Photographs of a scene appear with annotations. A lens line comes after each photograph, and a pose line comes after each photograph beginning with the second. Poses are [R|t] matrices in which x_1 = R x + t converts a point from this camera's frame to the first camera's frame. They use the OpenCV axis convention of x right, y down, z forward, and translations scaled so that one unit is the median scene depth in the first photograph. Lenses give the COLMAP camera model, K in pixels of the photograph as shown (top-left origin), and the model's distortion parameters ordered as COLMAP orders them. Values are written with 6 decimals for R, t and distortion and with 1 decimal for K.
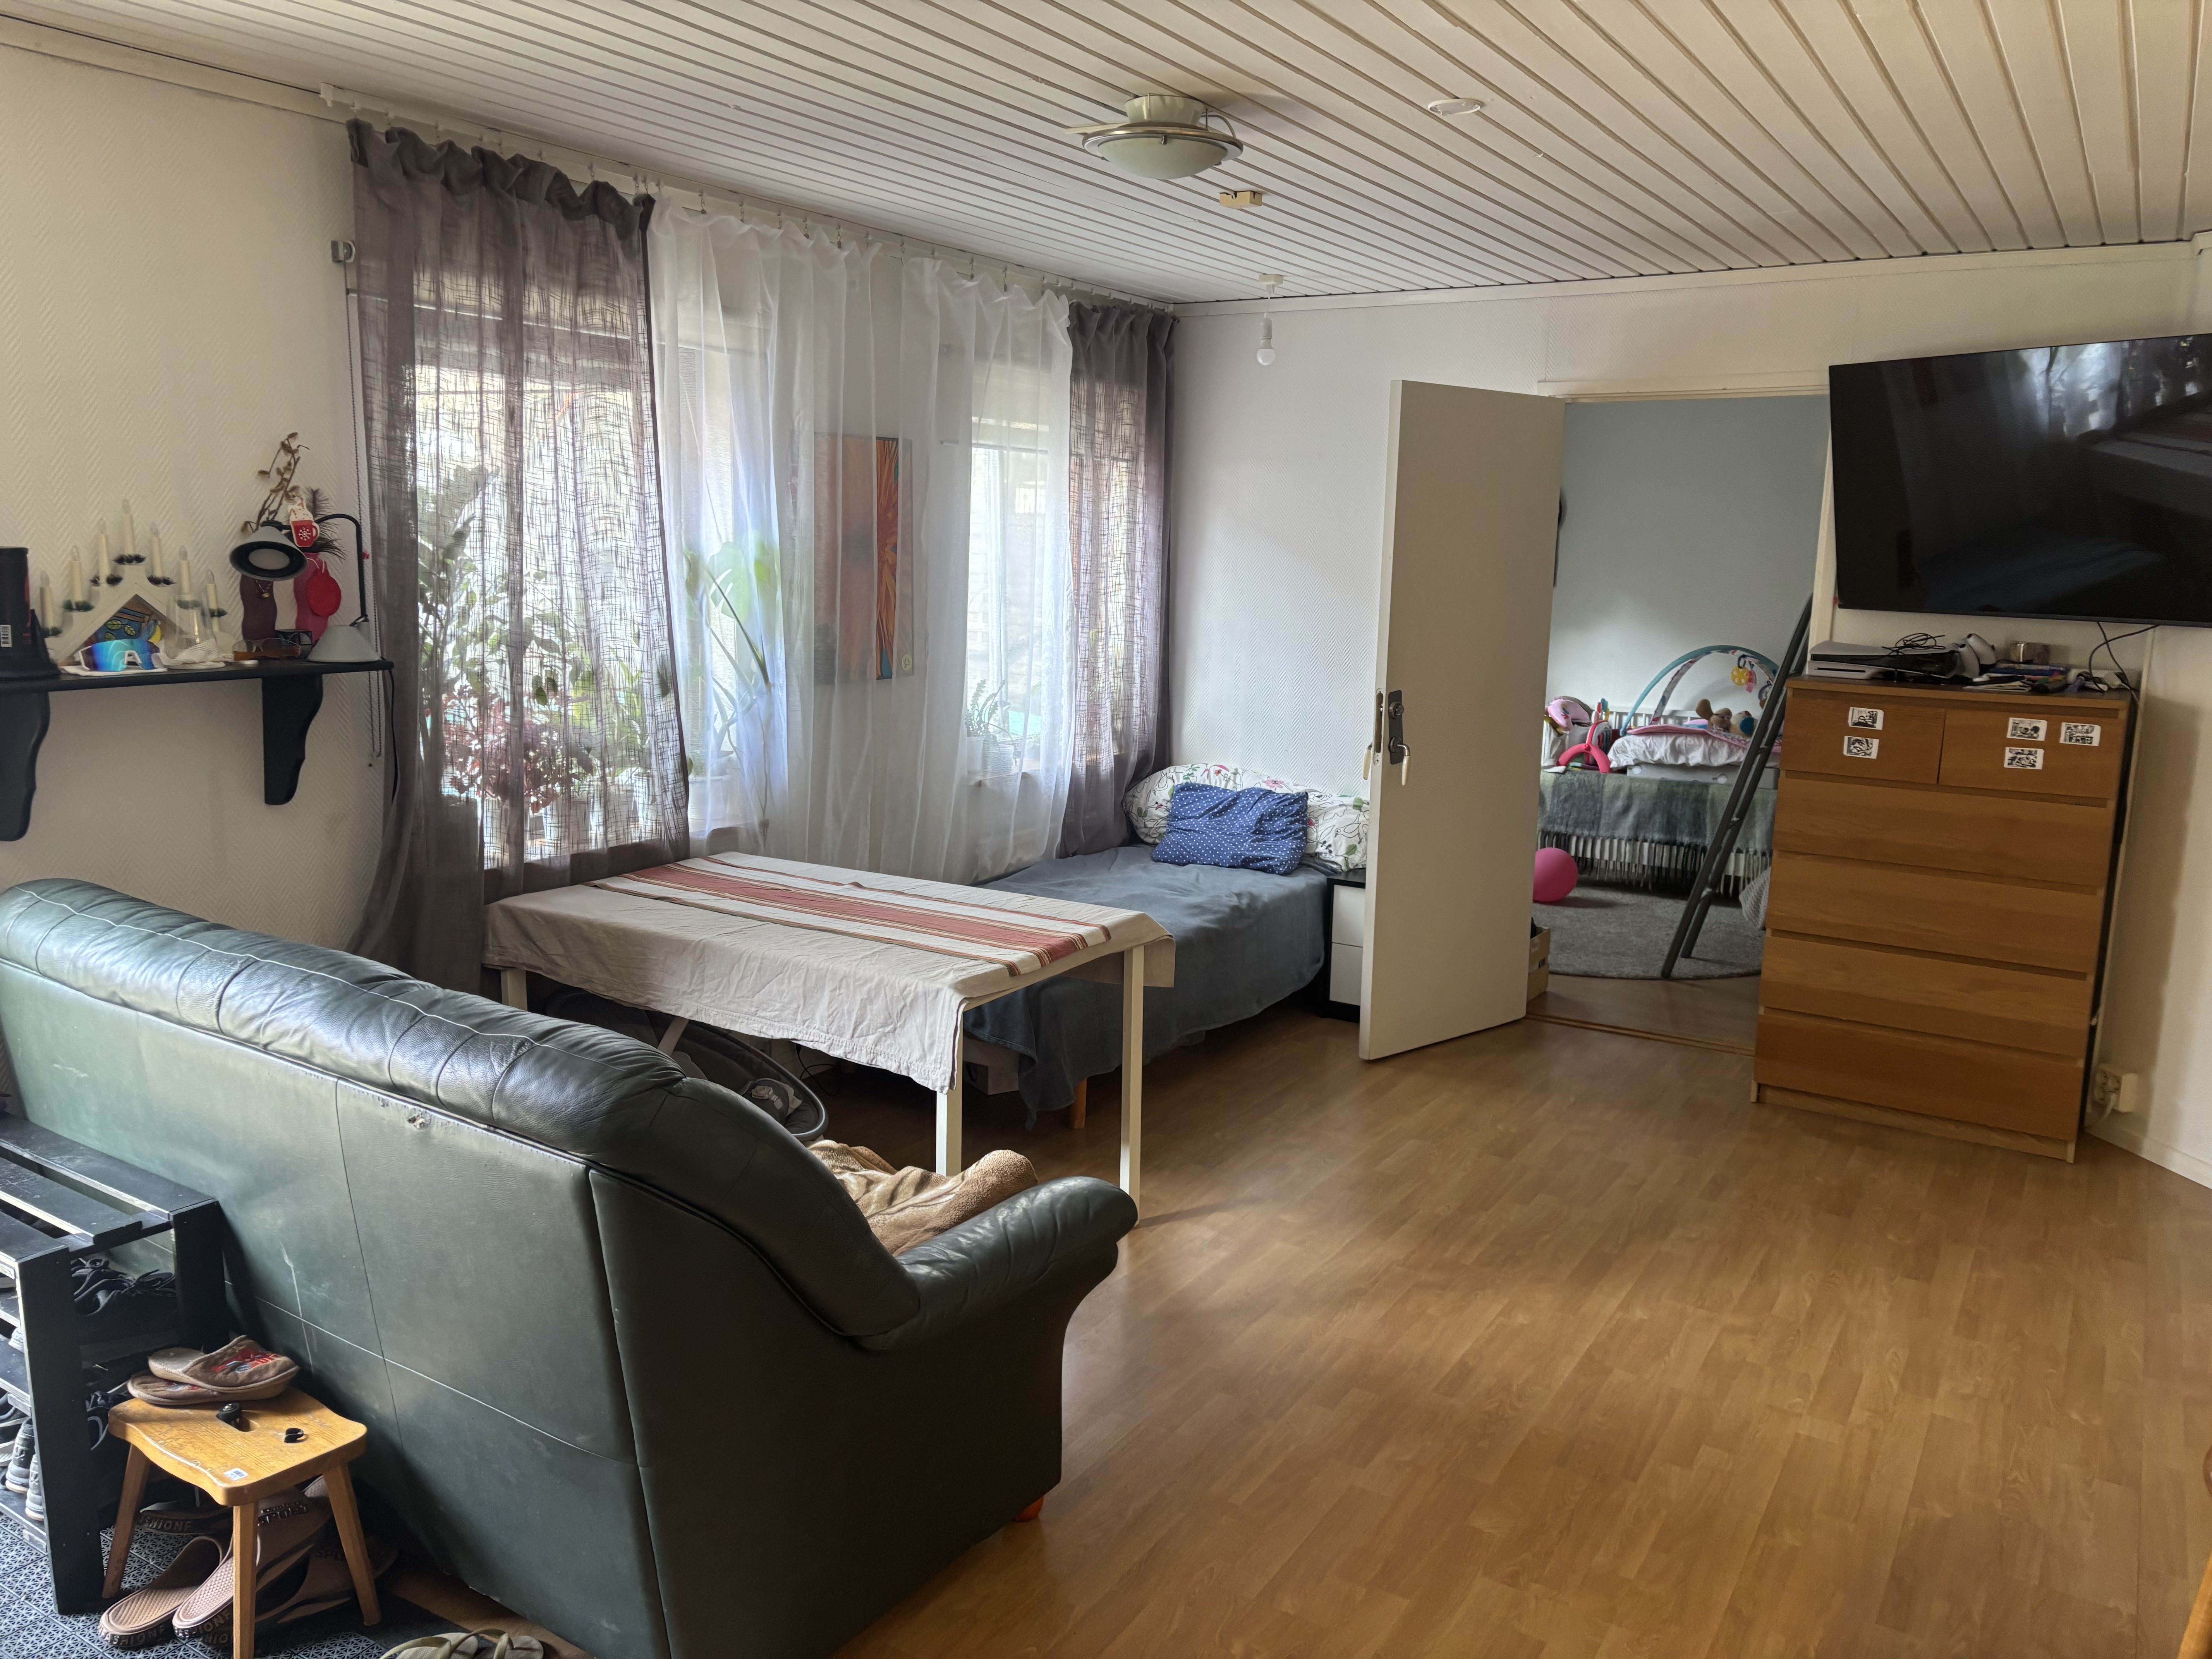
lens RADIAL K [[1655.5, 0, 1105.4], [0, 1655.5, 821.5], [0, 0, 1]] dist [0.031684, -0.005416]
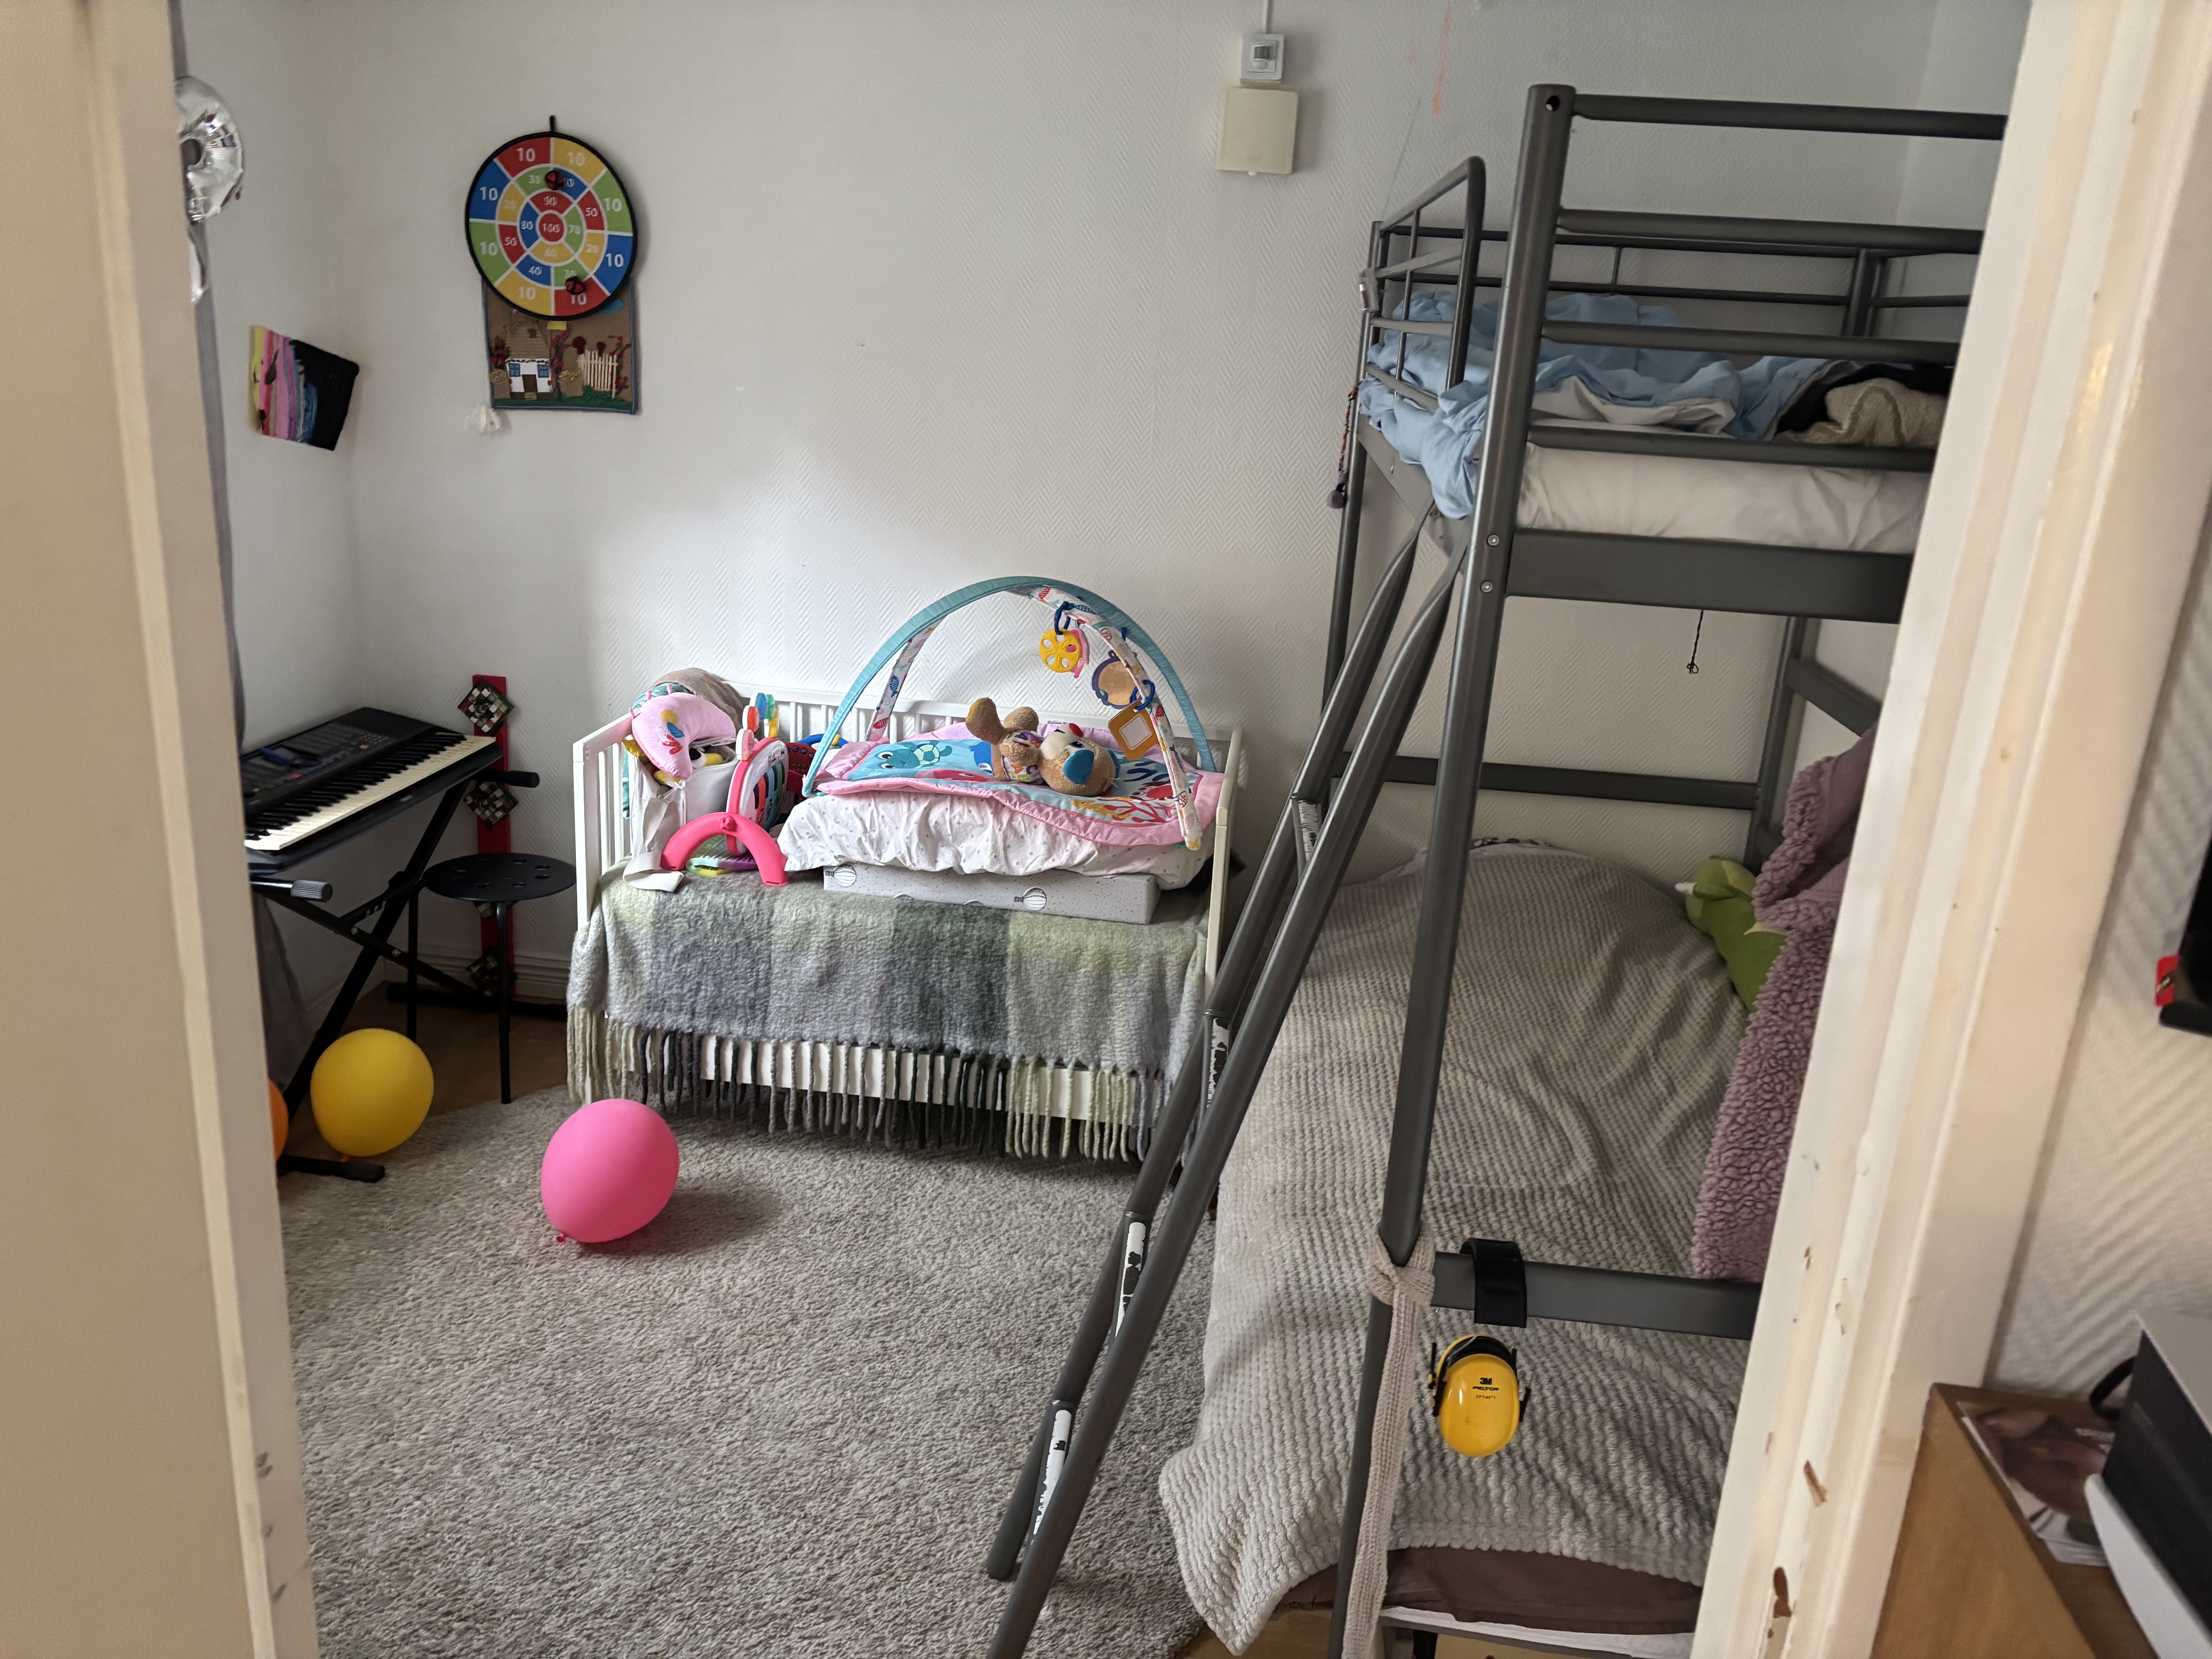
lens RADIAL K [[1655.5, 0, 1105.4], [0, 1655.5, 821.9], [0, 0, 1]] dist [0.031684, -0.005416]
pose [[0.896015, -0.095862, 0.433552, 0.196413], [0.031208, 0.987598, 0.153868, -0.107907], [-0.442926, -0.124338, 0.887895, 0.593855]]
